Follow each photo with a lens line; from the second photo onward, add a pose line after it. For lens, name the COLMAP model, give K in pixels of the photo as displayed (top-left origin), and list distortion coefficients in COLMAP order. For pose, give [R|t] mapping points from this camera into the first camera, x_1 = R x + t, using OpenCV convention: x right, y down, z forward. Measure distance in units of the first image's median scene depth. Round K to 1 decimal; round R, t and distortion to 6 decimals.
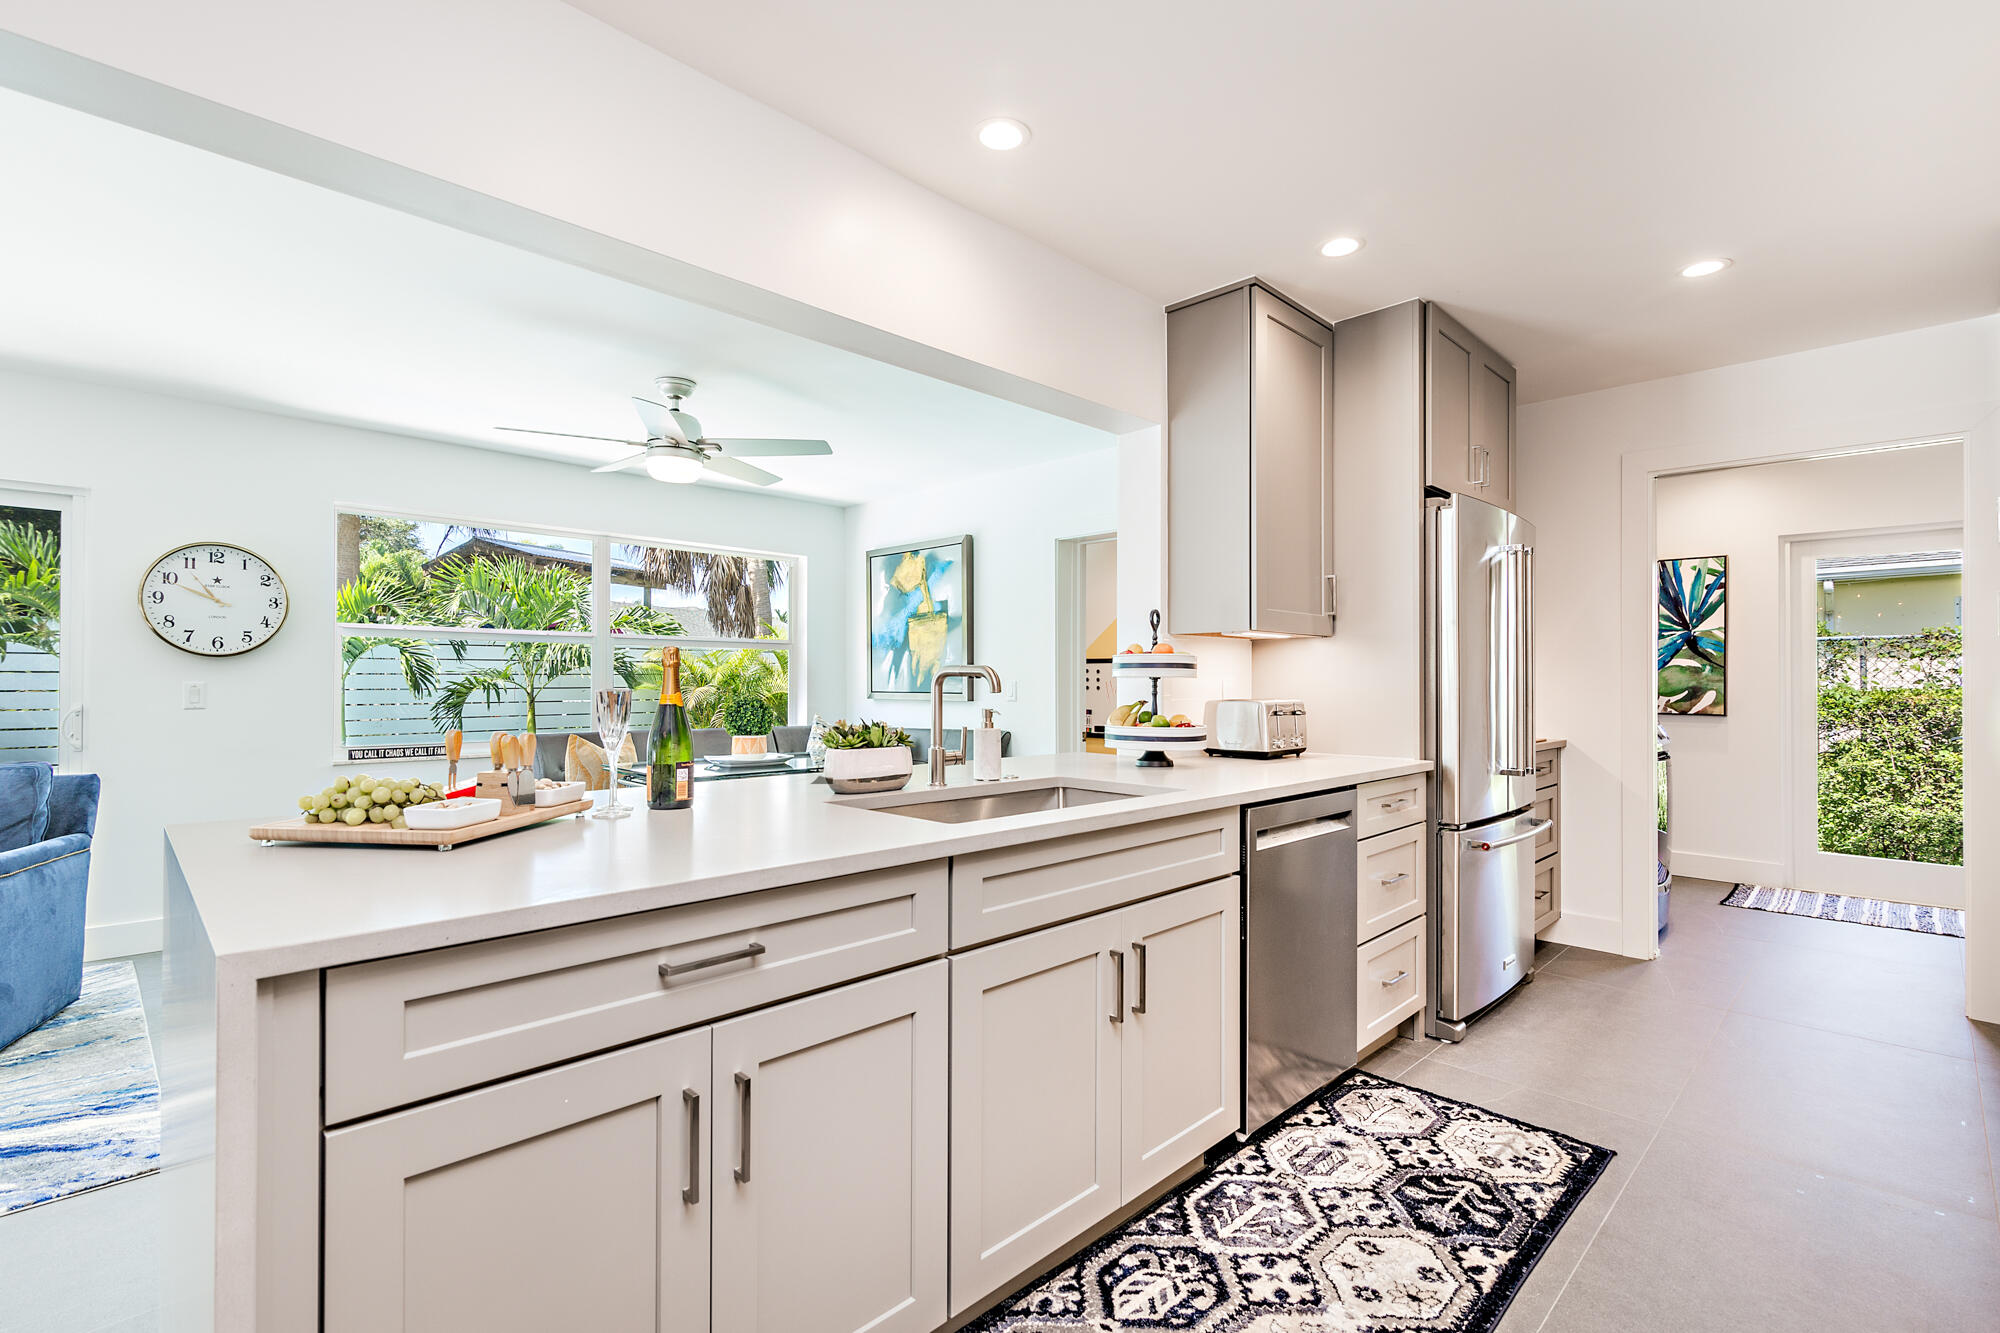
lens RADIAL K [[923.1, 0, 998.9], [0, 923.1, 667.2], [0, 0, 1]] dist [0.000086, 0.000915]
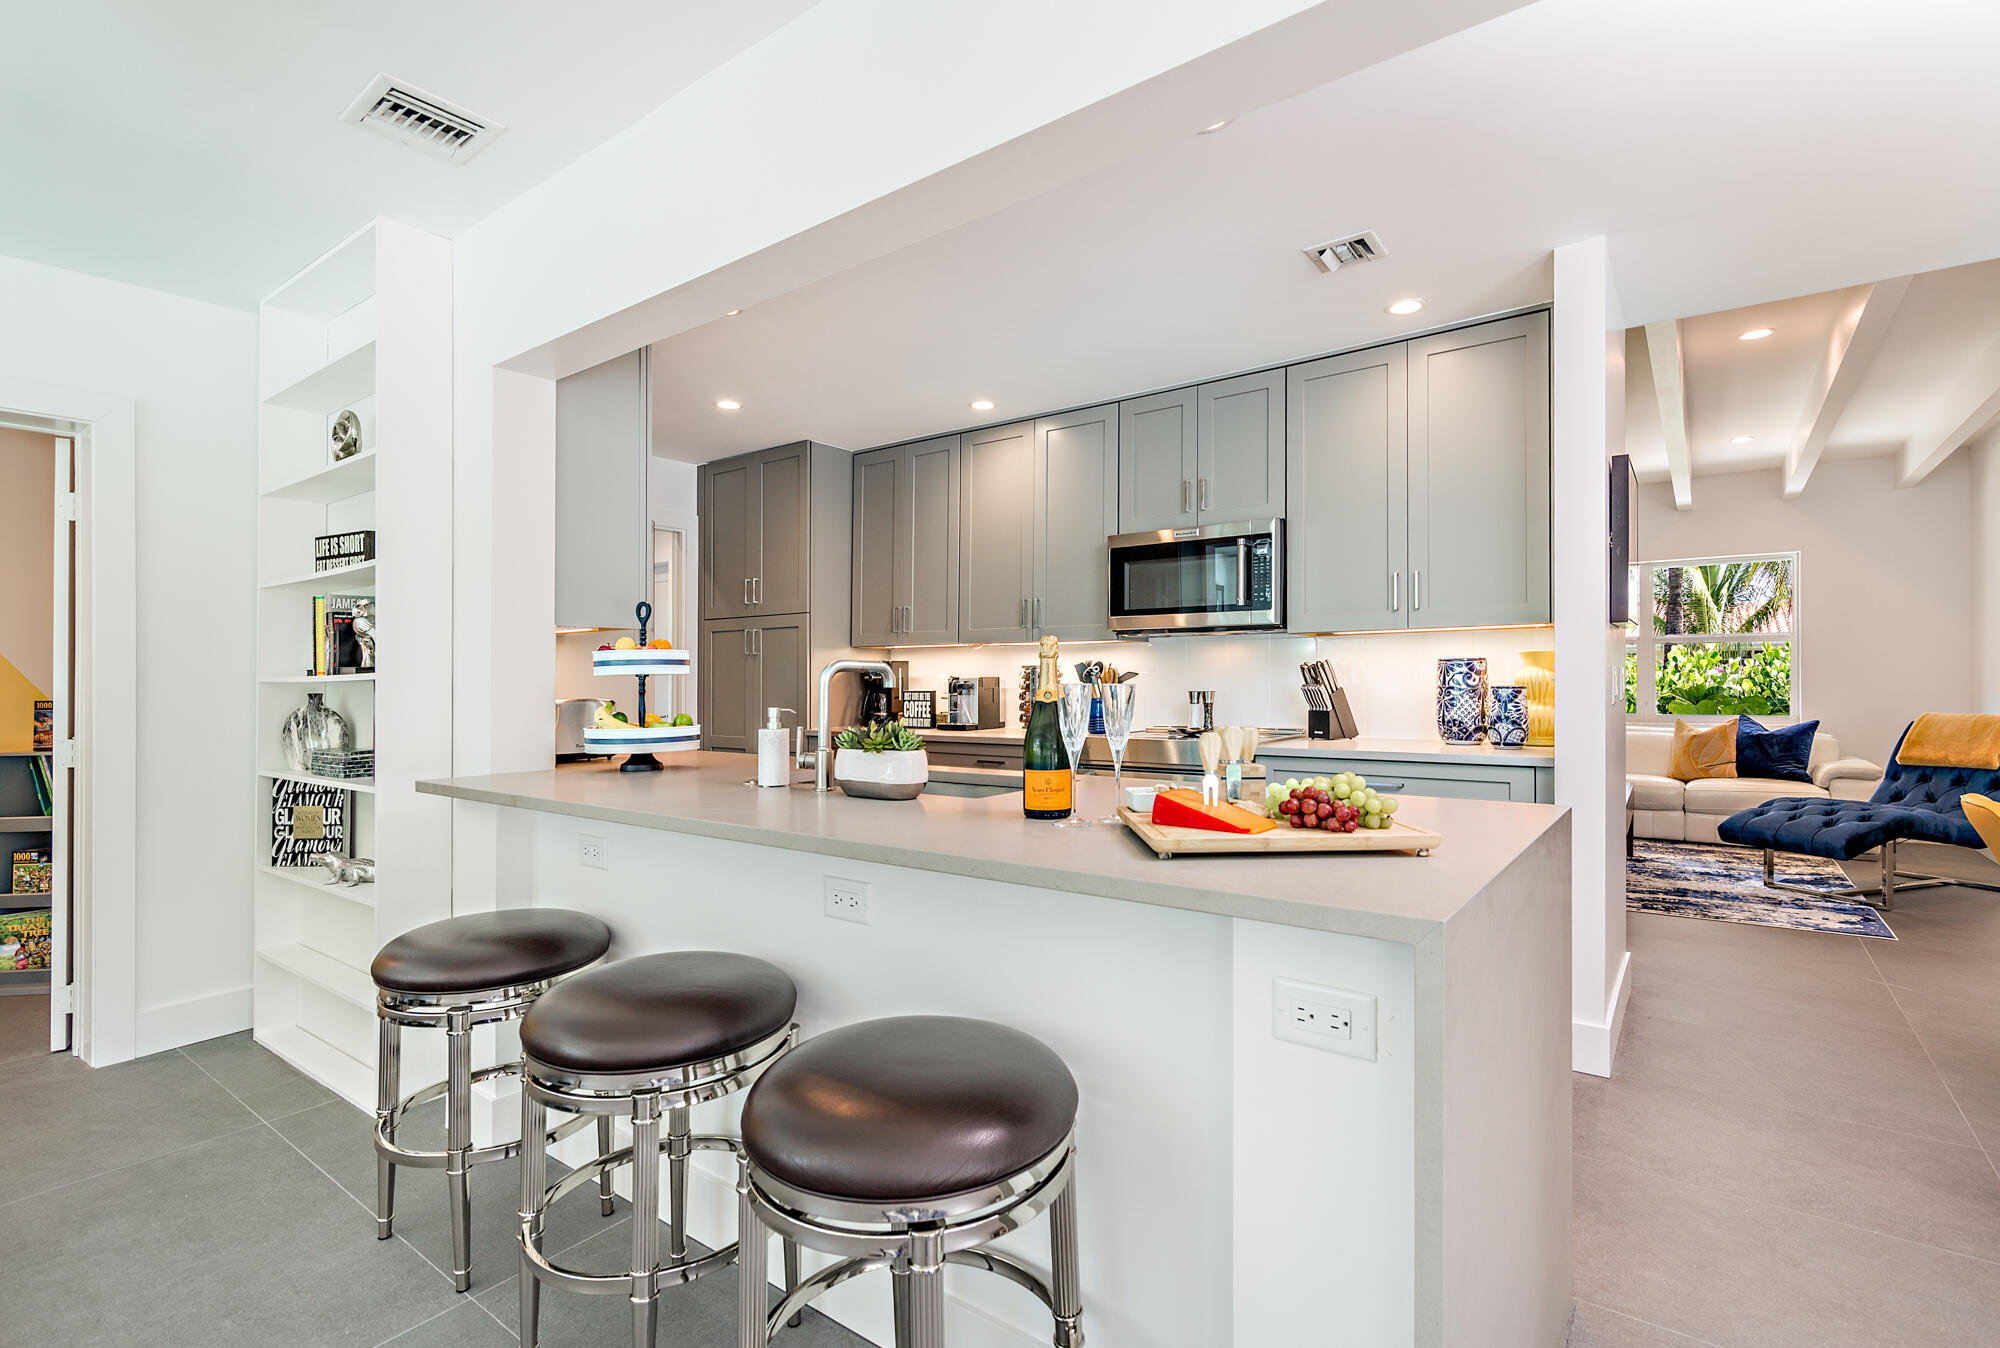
lens RADIAL K [[923.1, 0, 1014.1], [0, 923.1, 684.9], [0, 0, 1]] dist [0.000086, 0.000915]
pose [[-0.157017, -0.006777, 0.987573, -0.532177], [-0.004520, 0.999971, 0.006143, 0.009338], [-0.987586, -0.003499, -0.157043, 0.515202]]
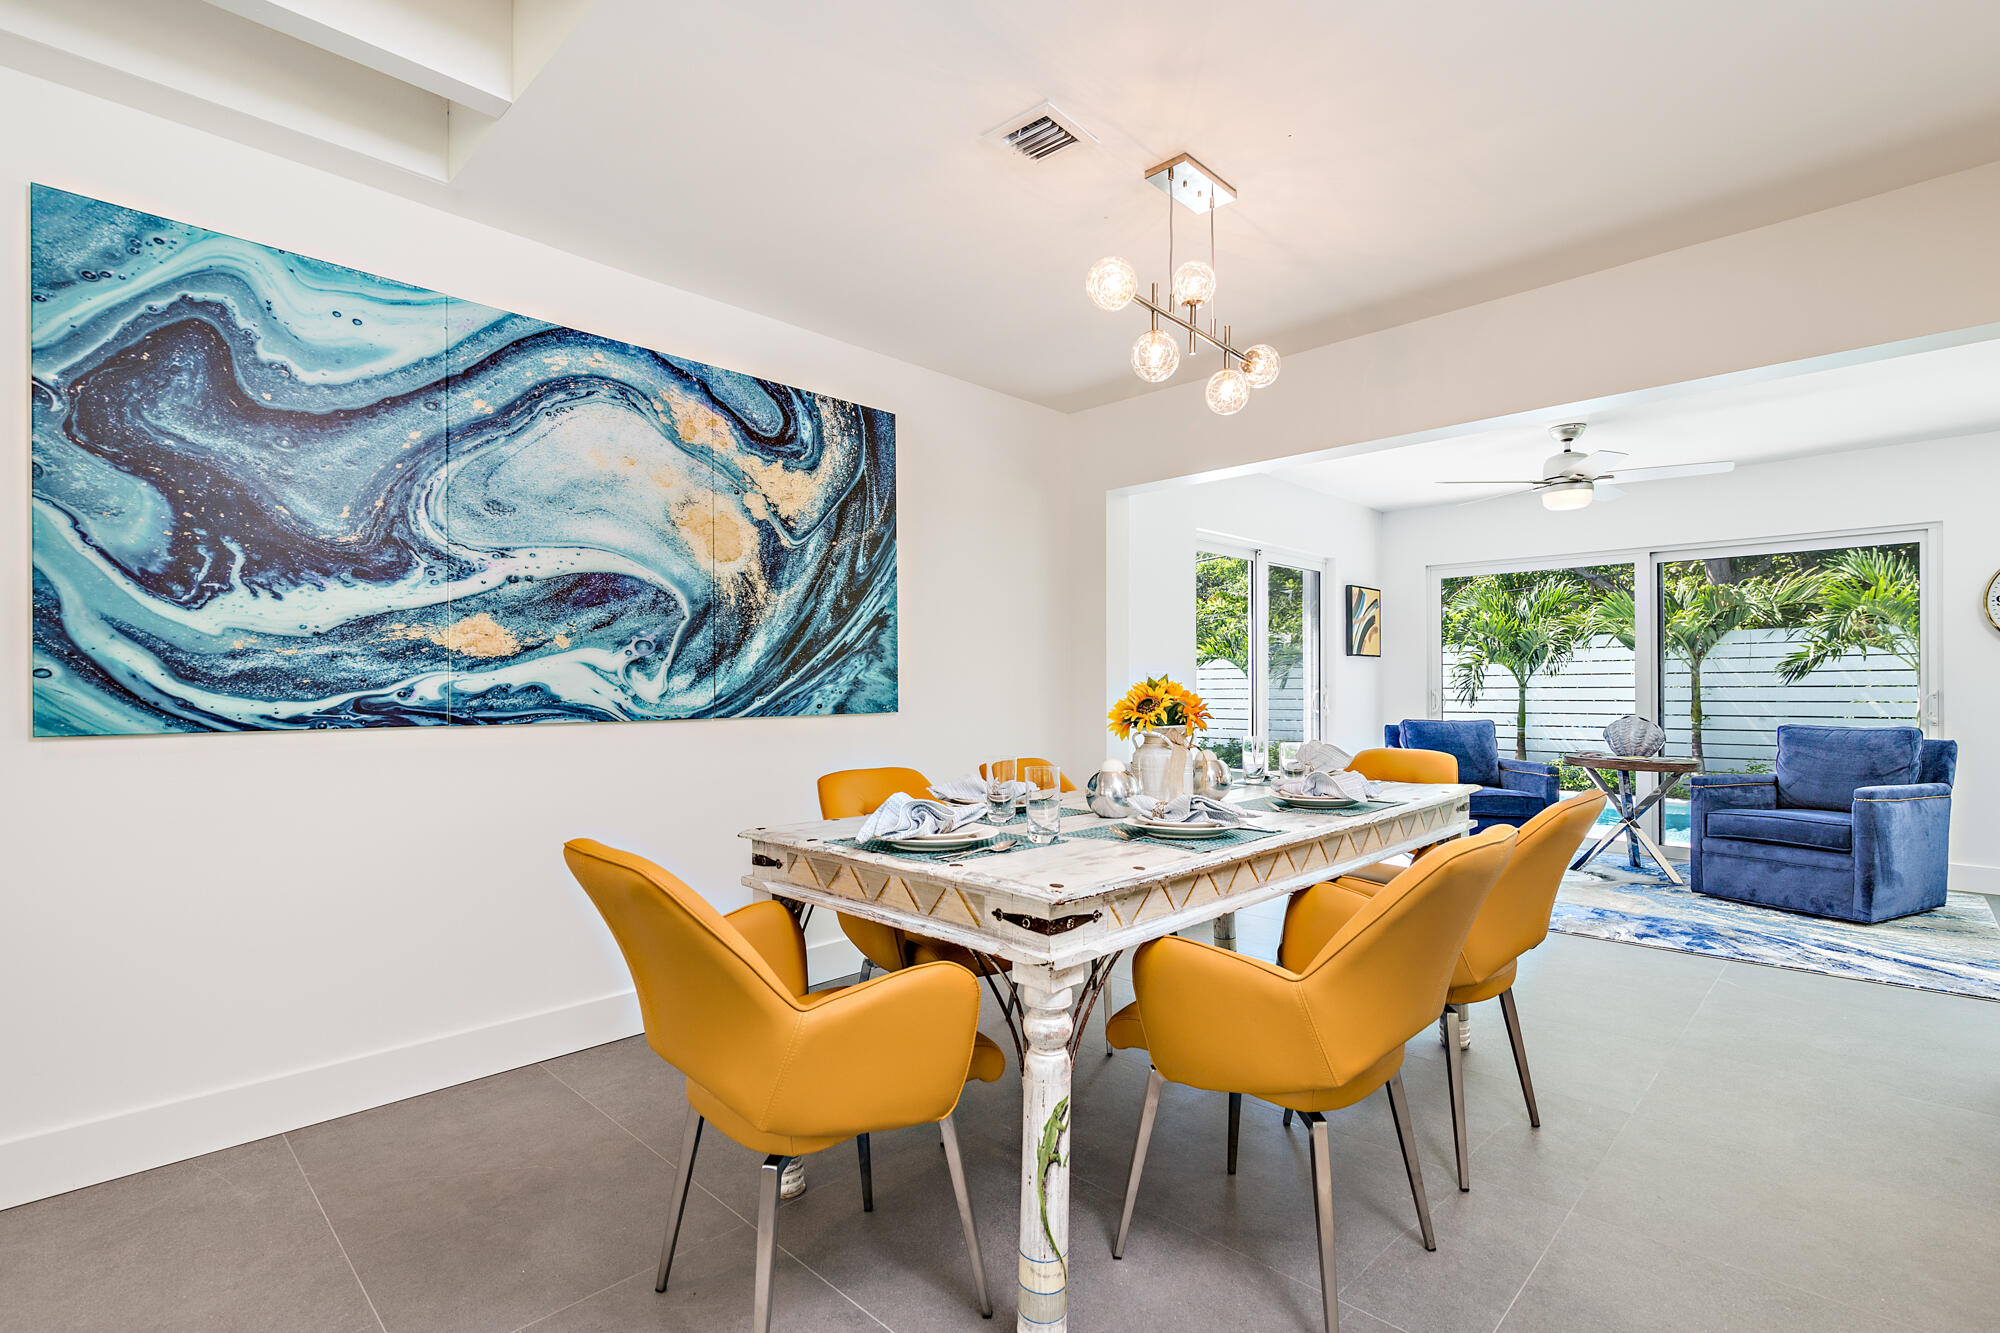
lens RADIAL K [[923.1, 0, 1005.2], [0, 923.1, 683.6], [0, 0, 1]] dist [0.000086, 0.000915]
pose [[0.020943, -0.005287, -0.999767, 0.252271], [0.018474, 0.999817, -0.004901, 0.014160], [0.999610, -0.018367, 0.021036, -0.306573]]
